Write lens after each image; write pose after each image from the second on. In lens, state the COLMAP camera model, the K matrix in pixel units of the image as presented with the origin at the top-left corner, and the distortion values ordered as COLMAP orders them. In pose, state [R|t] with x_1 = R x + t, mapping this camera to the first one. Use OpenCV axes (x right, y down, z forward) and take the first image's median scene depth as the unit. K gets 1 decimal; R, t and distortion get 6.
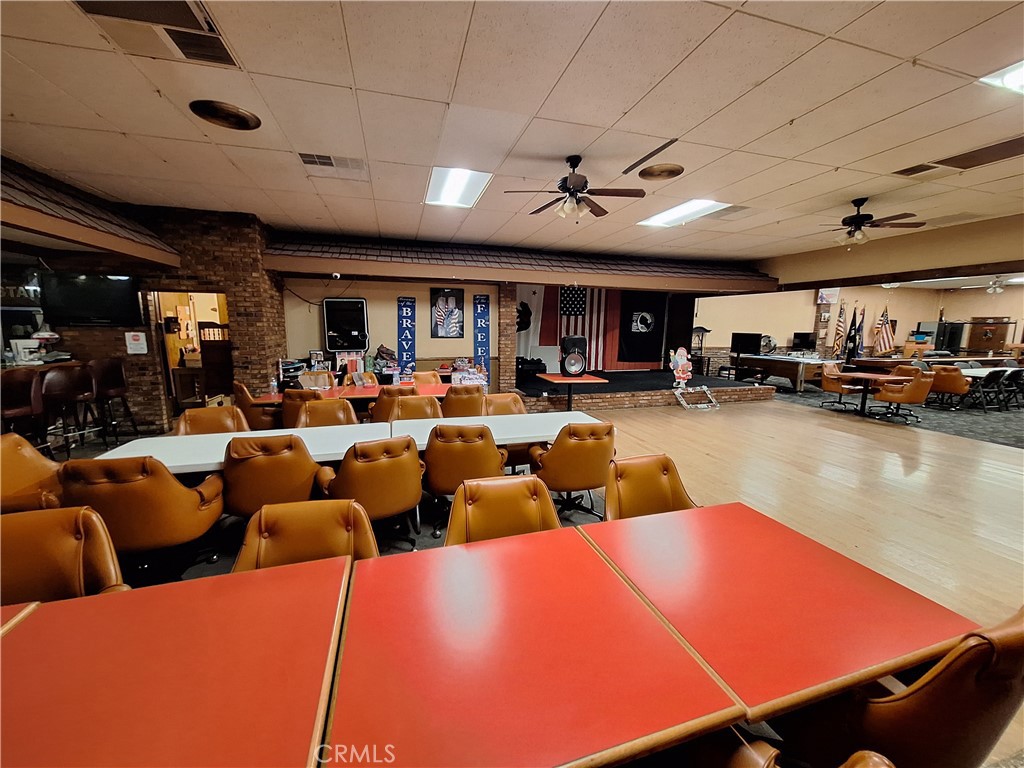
lens RADIAL K [[402.3, 0, 516.0], [0, 402.3, 386.5], [0, 0, 1]] dist [-0.005601, 0.001790]
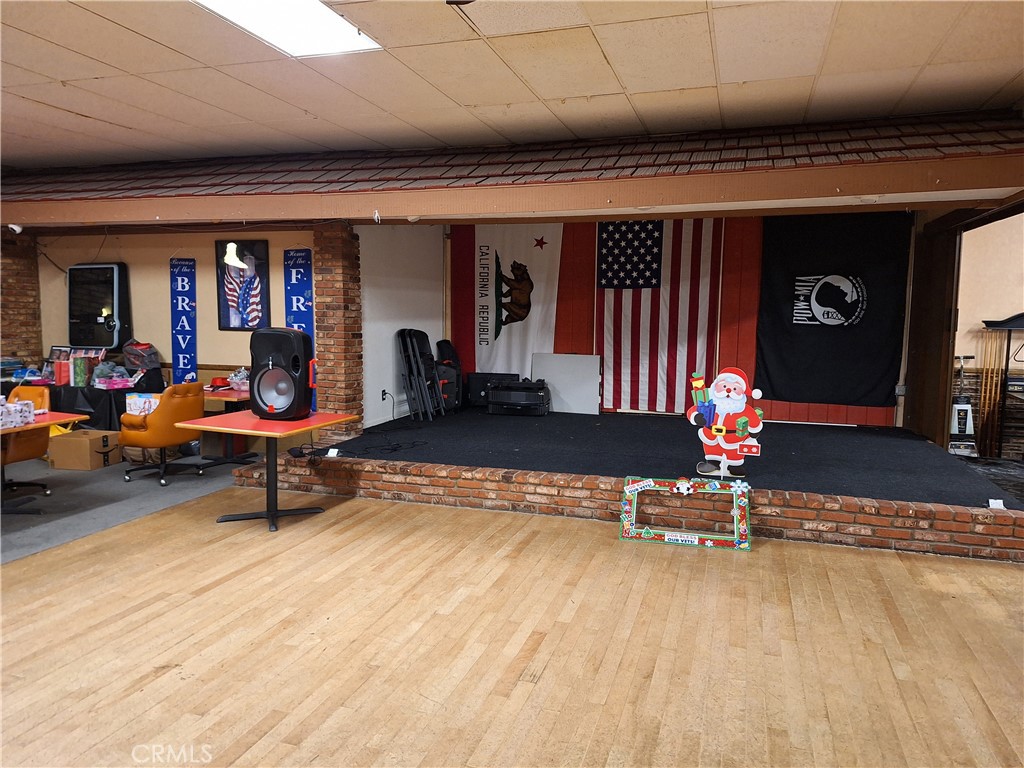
lens RADIAL K [[706.4, 0, 512.0], [0, 706.4, 381.0], [0, 0, 1]] dist [0.059600, -0.040565]
pose [[0.828052, 0.052174, -0.558219, 0.608574], [-0.086024, 0.995694, -0.034544, -0.045868], [0.554013, 0.076625, 0.828974, 0.368689]]
